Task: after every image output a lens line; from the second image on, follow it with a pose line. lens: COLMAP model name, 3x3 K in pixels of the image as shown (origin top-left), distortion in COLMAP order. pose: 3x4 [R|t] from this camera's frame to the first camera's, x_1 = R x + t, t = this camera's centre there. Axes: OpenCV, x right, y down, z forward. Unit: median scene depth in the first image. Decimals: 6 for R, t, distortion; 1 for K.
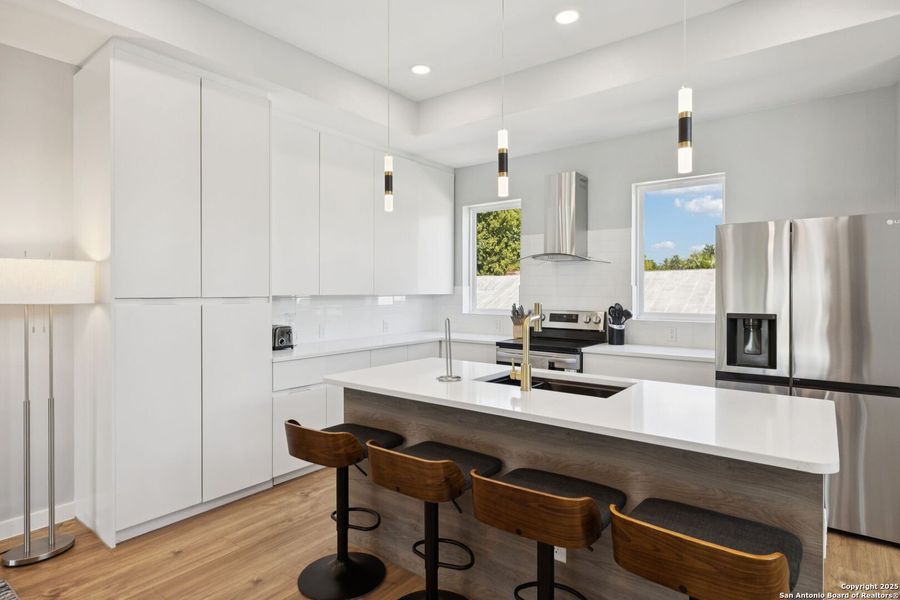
lens RADIAL K [[491.7, 0, 453.2], [0, 491.7, 291.4], [0, 0, 1]] dist [0.000393, -0.000152]
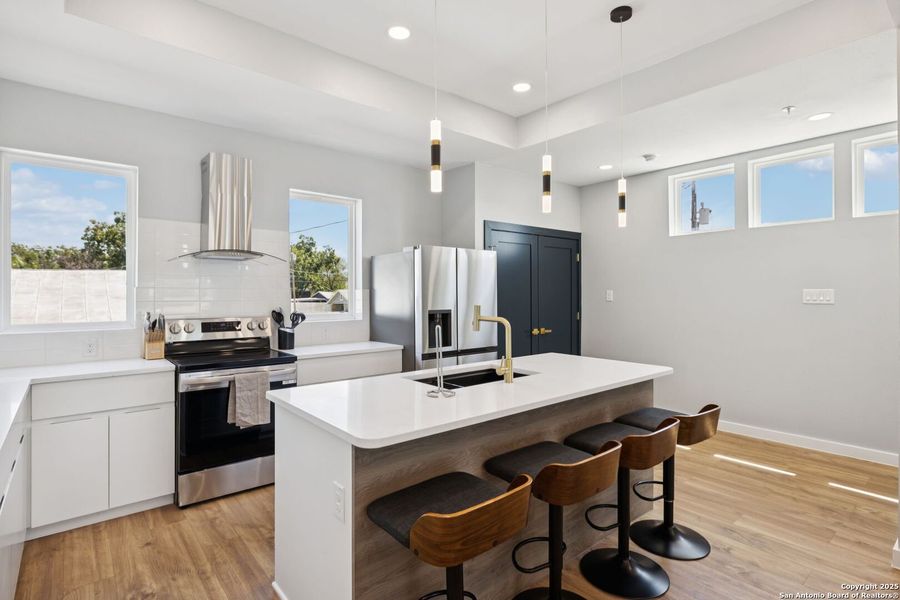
lens RADIAL K [[449.4, 0, 450.0], [0, 449.4, 300.0], [0, 0, 1]] dist [0.000363, -0.000054]
pose [[0.217687, -0.012307, 0.975941, -0.598218], [0.000844, 0.999923, 0.012421, -0.000943], [-0.976018, -0.001881, 0.217681, 0.609804]]
